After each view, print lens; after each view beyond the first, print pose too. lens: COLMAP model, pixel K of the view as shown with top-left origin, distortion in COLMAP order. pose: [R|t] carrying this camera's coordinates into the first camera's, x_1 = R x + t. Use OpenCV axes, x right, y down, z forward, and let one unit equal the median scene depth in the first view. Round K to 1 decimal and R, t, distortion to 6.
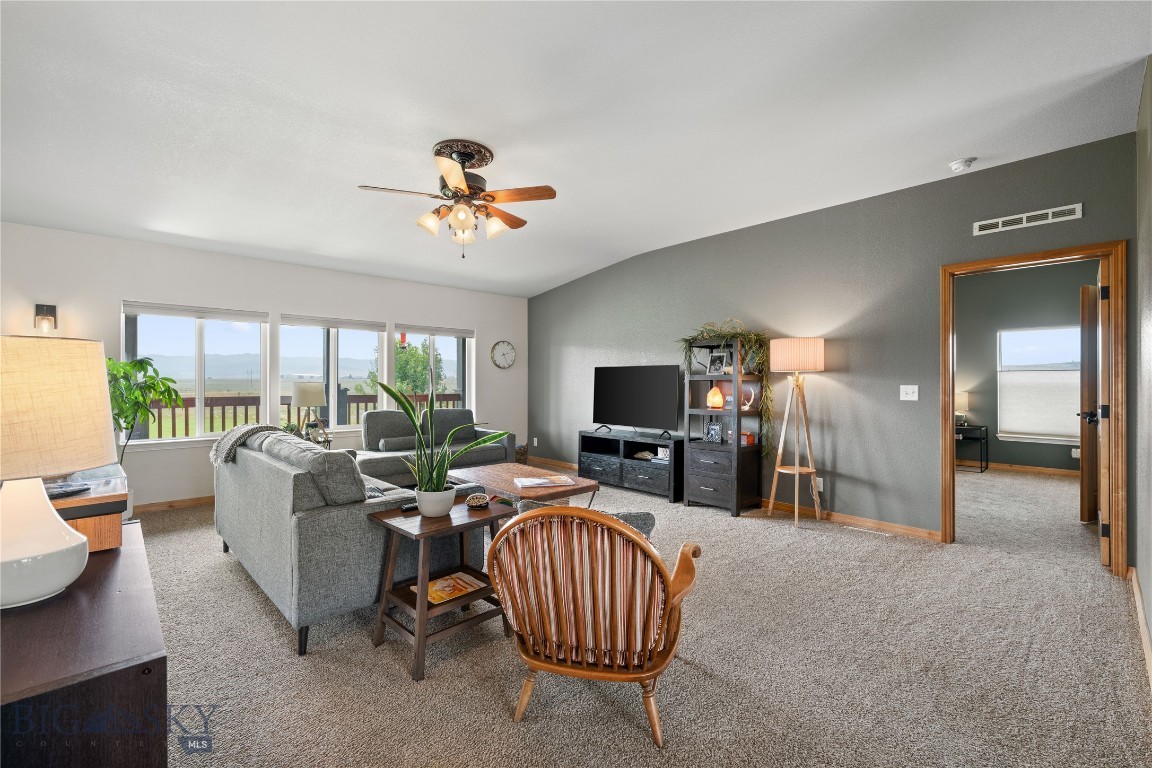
lens RADIAL K [[490.3, 0, 575.7], [0, 490.3, 381.1], [0, 0, 1]] dist [-0.003057, -0.000226]
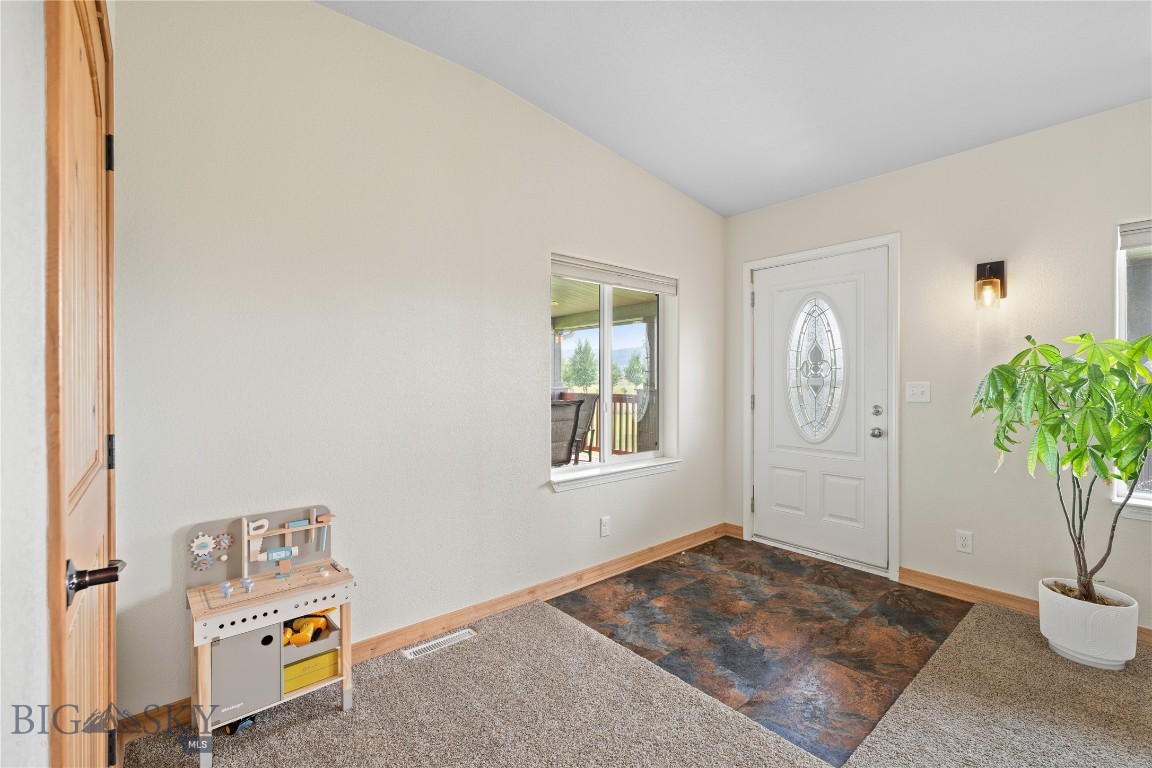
lens RADIAL K [[490.3, 0, 575.7], [0, 490.3, 377.0], [0, 0, 1]] dist [-0.003057, -0.000226]
pose [[-0.053387, -0.002385, -0.998571, -0.317529], [-0.000149, 0.999997, -0.002380, -0.001230], [0.998574, 0.000021, -0.053387, 0.379488]]
